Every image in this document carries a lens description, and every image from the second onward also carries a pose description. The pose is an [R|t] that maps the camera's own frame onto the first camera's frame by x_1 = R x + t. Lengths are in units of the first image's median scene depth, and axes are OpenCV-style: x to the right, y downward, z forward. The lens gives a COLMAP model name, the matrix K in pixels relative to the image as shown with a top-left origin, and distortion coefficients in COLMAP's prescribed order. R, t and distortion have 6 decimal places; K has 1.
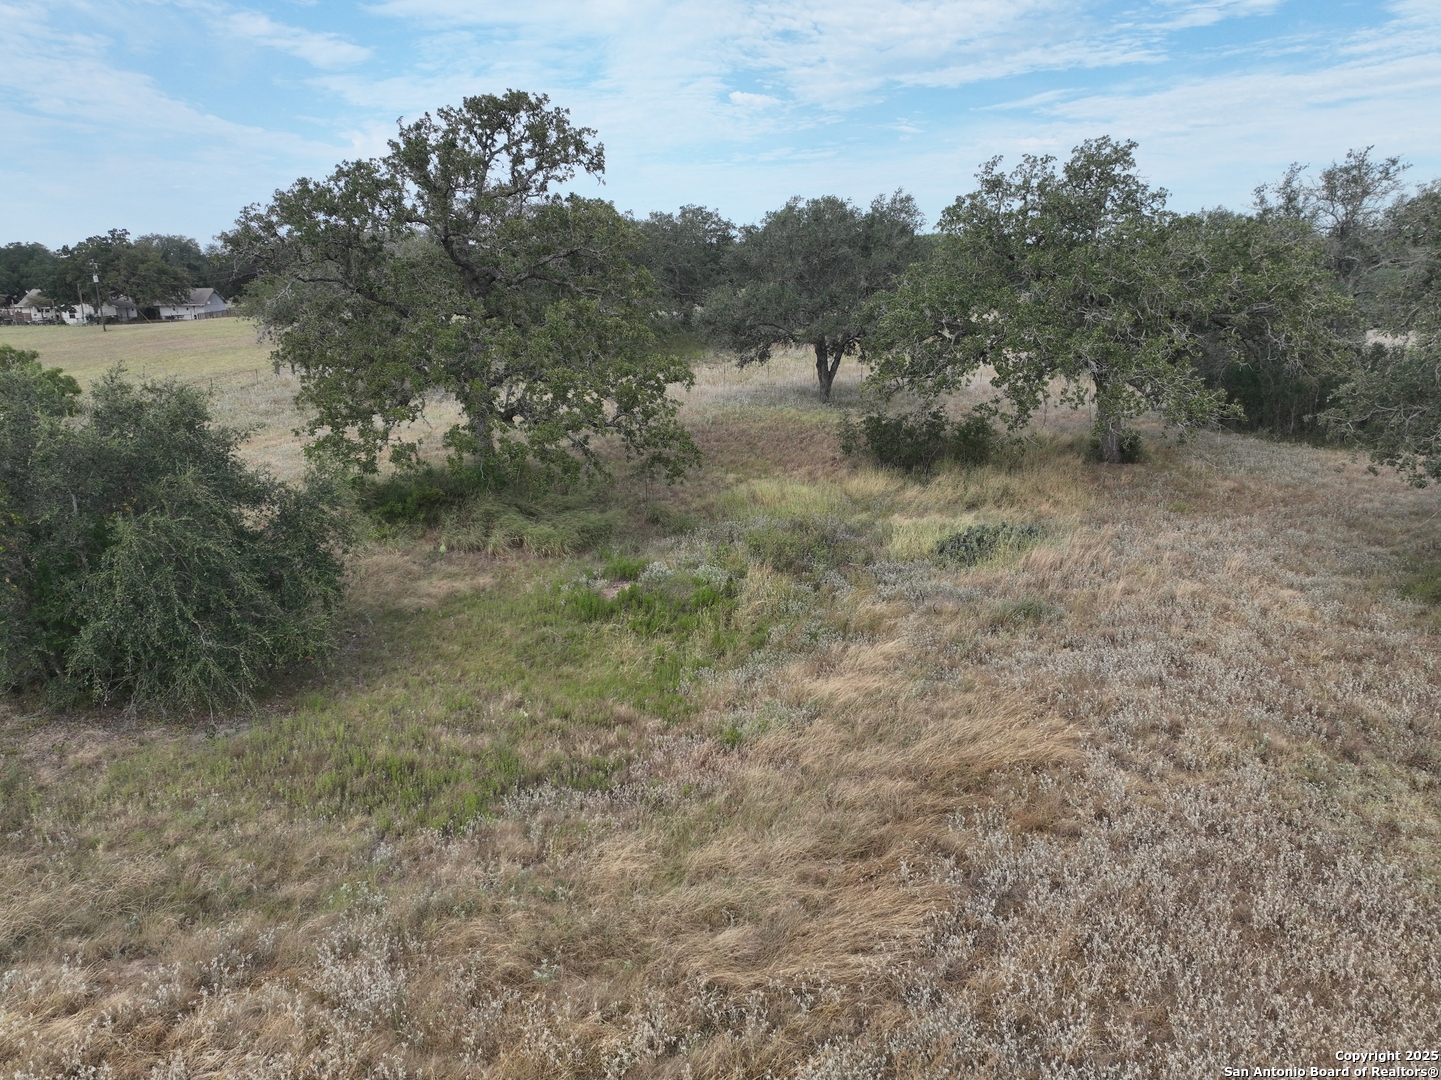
lens RADIAL K [[1018.9, 0, 720.5], [0, 1018.9, 540.0], [0, 0, 1]] dist [0.003652, 0.011621]
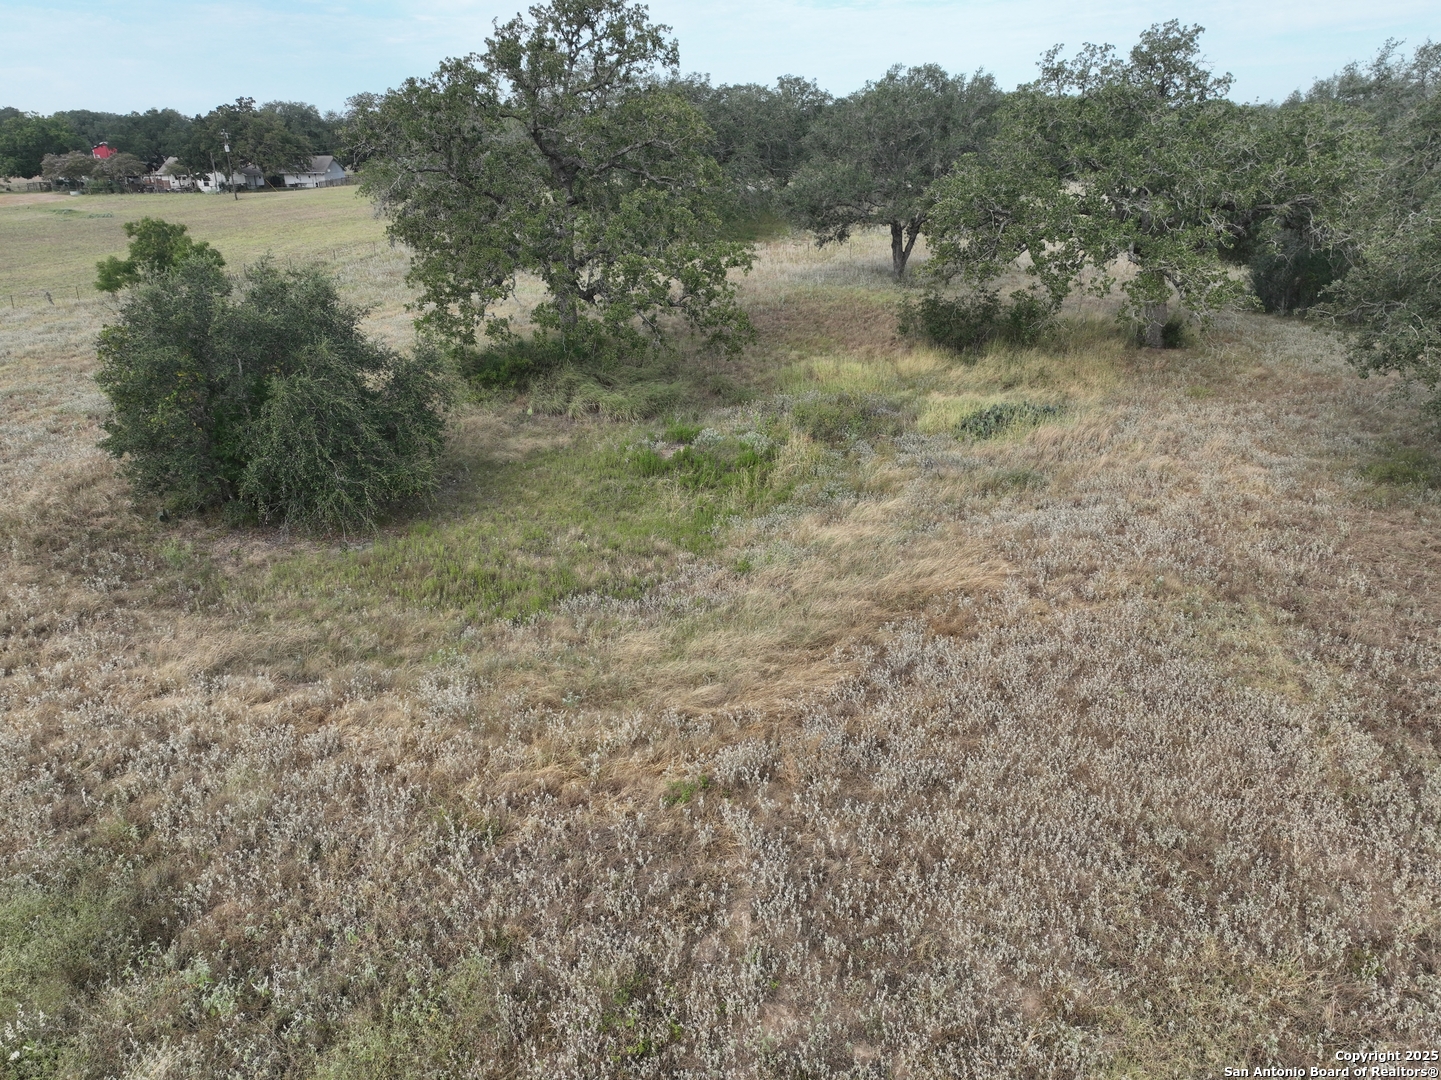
lens RADIAL K [[1018.9, 0, 720.5], [0, 1018.9, 540.0], [0, 0, 1]] dist [0.003652, 0.011621]
pose [[0.994209, 0.040000, -0.099747, 0.062691], [-0.027501, 0.991943, 0.123668, 0.003891], [0.103890, -0.120208, 0.987298, -0.136697]]
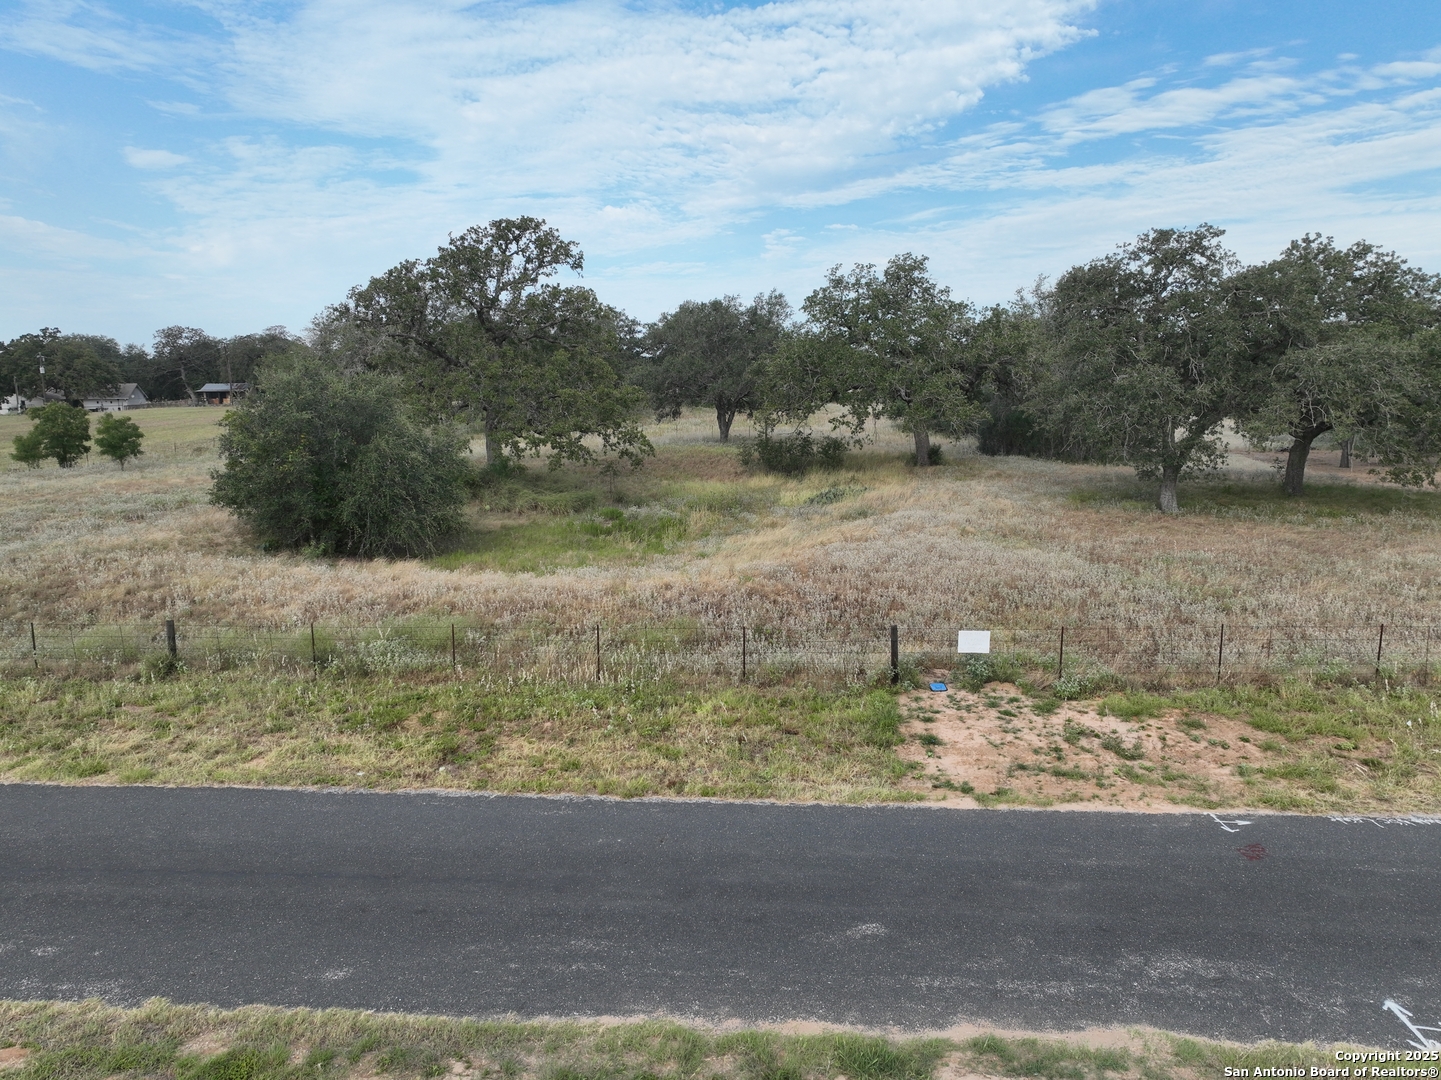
lens RADIAL K [[1018.9, 0, 720.5], [0, 1018.9, 540.0], [0, 0, 1]] dist [0.003652, 0.011621]
pose [[0.992802, -0.017933, 0.118419, -0.104873], [0.030273, 0.994196, -0.103242, 0.213102], [-0.115880, 0.106083, 0.987582, -0.504484]]
